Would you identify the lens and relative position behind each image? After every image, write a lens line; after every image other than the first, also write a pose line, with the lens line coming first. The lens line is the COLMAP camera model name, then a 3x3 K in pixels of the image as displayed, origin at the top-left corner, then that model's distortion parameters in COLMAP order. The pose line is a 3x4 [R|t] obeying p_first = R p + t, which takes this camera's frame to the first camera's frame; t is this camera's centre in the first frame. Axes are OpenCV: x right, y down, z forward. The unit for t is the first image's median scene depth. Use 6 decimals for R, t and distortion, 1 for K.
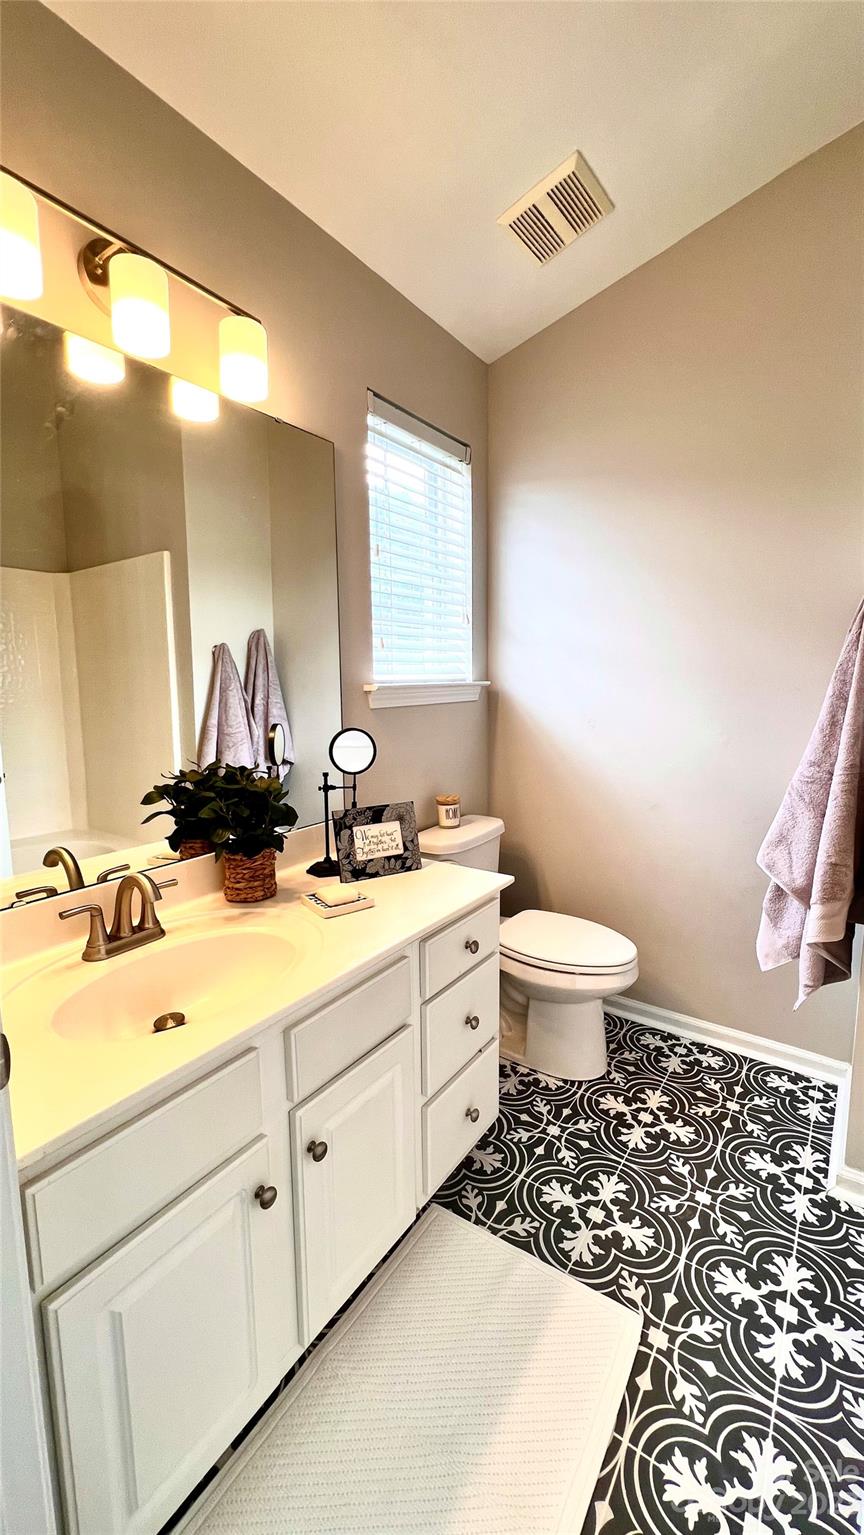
lens RADIAL K [[618.1, 0, 436.0], [0, 618.1, 762.8], [0, 0, 1]] dist [-0.000965, 0.000267]
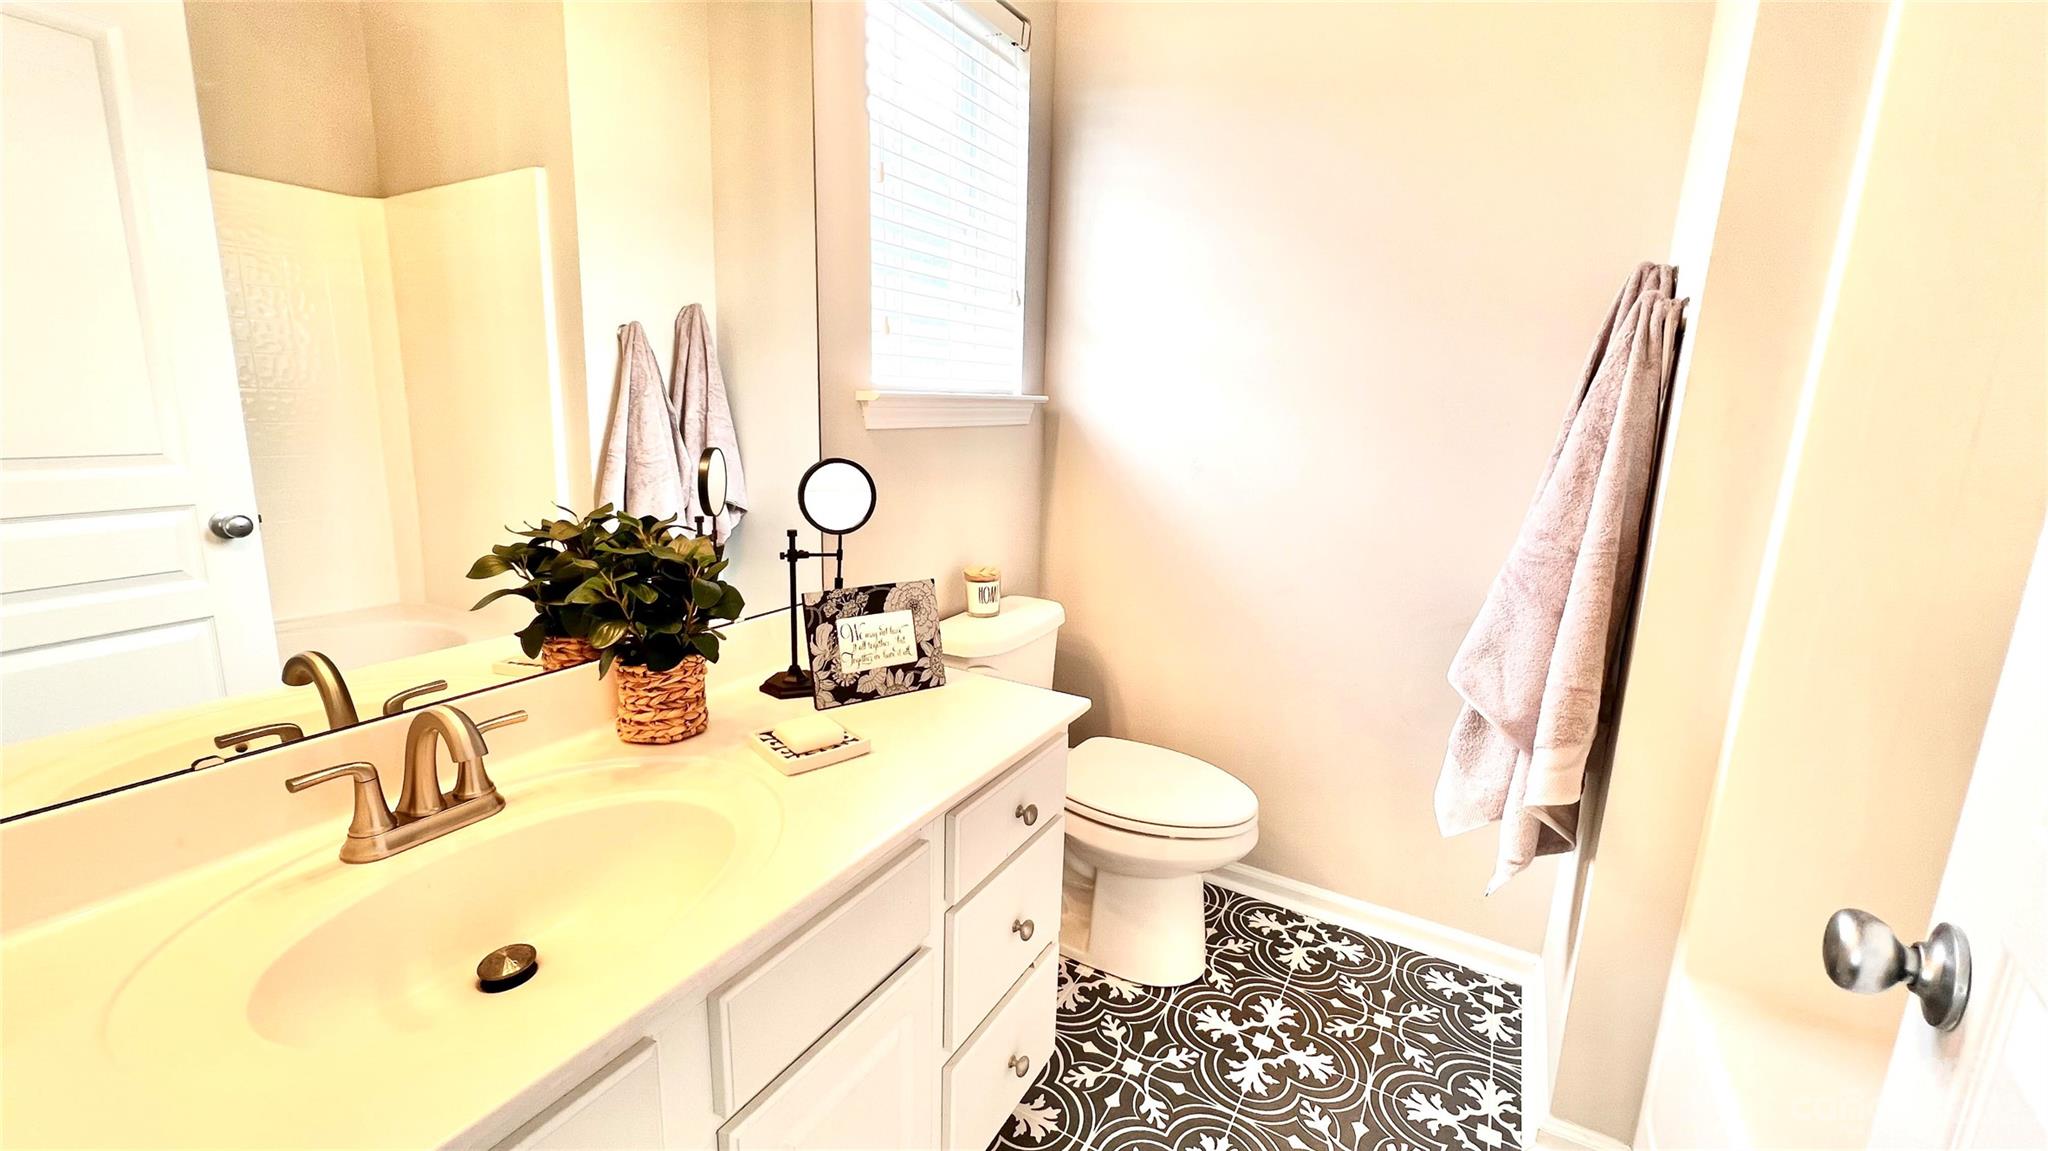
lens RADIAL K [[817.7, 0, 1018.2], [0, 817.7, 572.1], [0, 0, 1]] dist [-0.002841, 0.000279]
pose [[0.995999, 0.020936, 0.086873, -0.024726], [-0.027036, 0.997205, 0.069648, -0.005089], [-0.085172, -0.071718, 0.993782, 0.170953]]
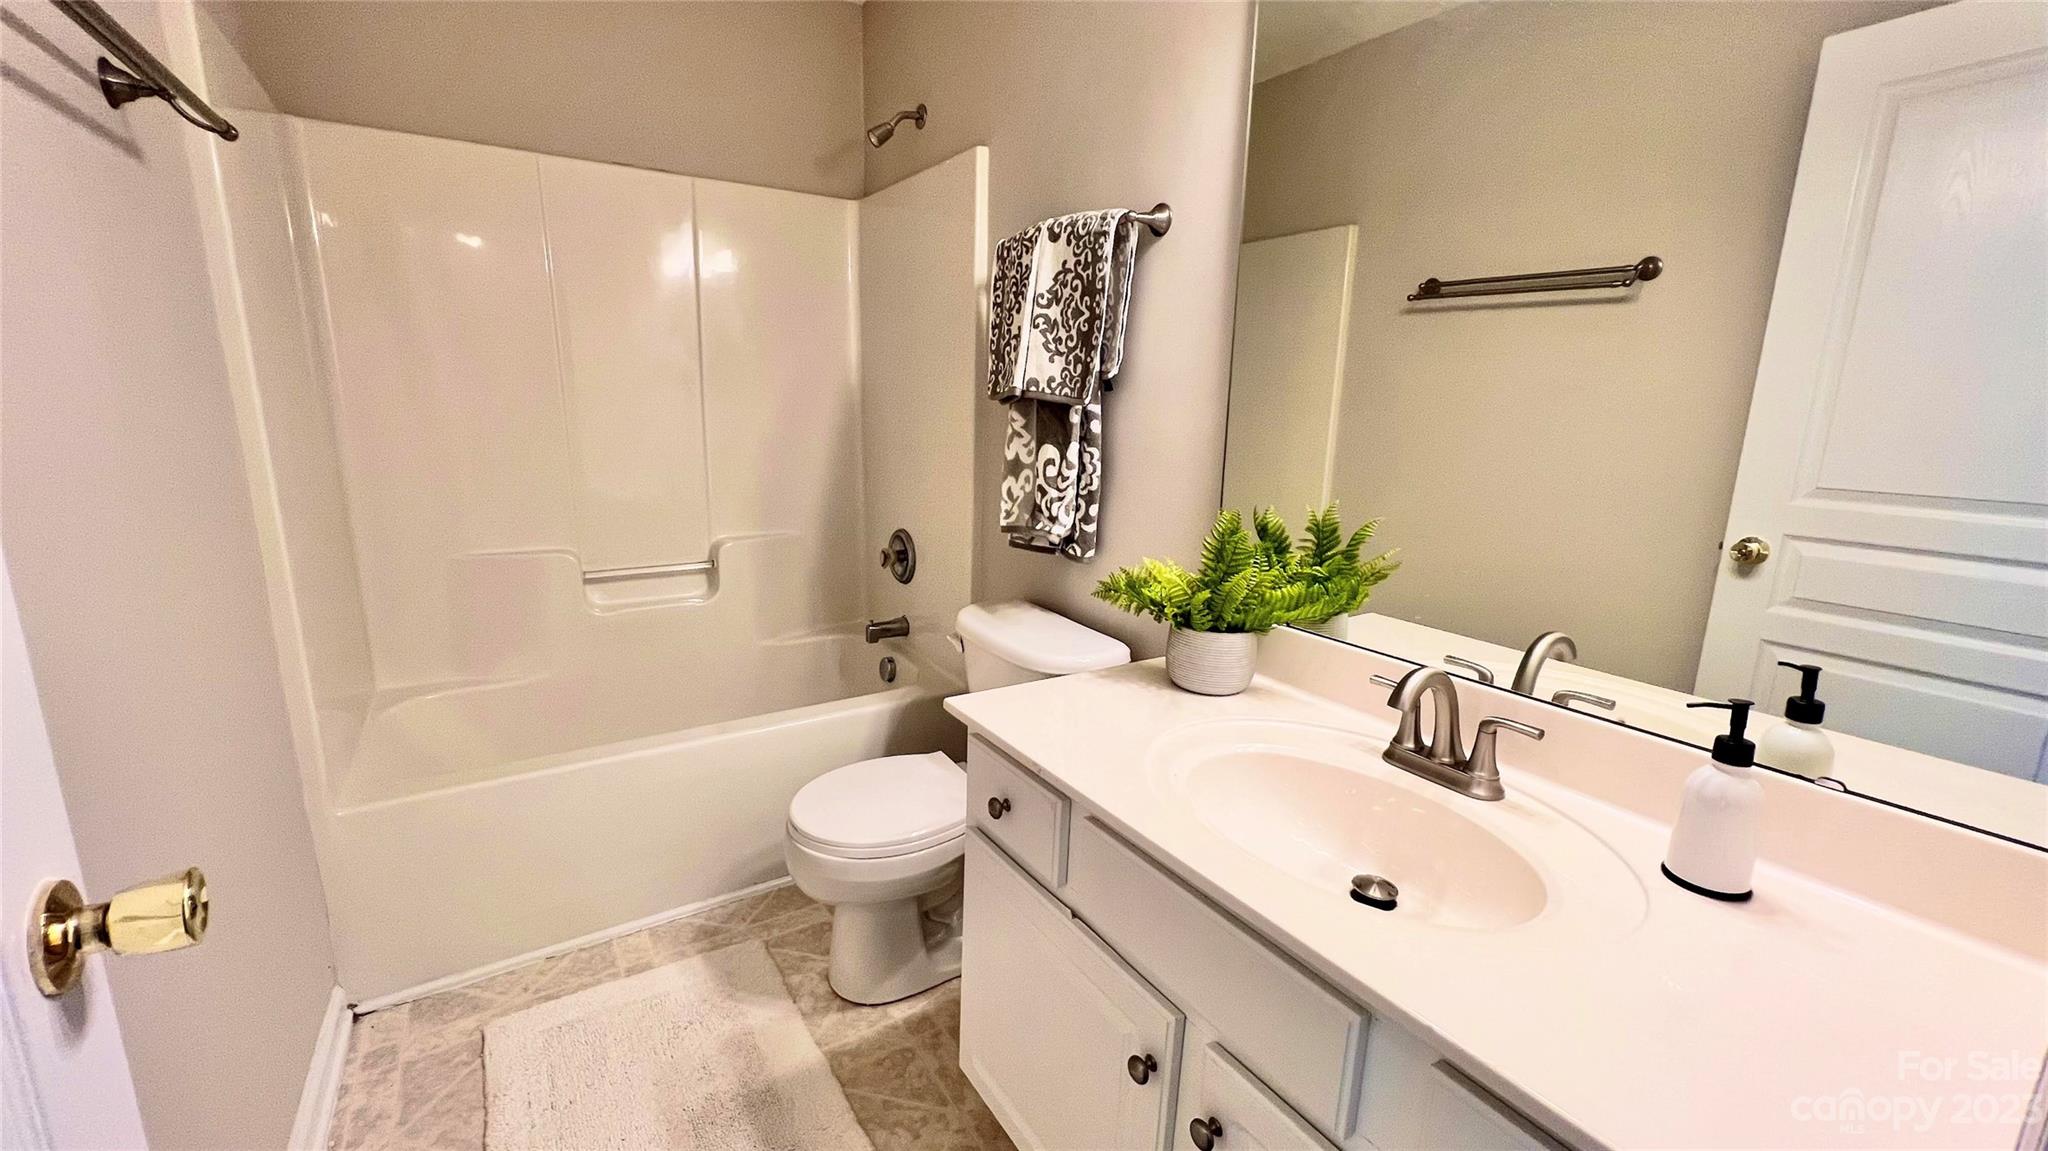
lens RADIAL K [[817.7, 0, 1018.2], [0, 817.7, 572.1], [0, 0, 1]] dist [-0.002841, 0.000279]
pose [[-0.390655, 0.206133, -0.897161, 0.324565], [-0.121693, 0.954488, 0.272294, -0.078076], [0.912458, 0.215551, -0.347791, 0.629443]]
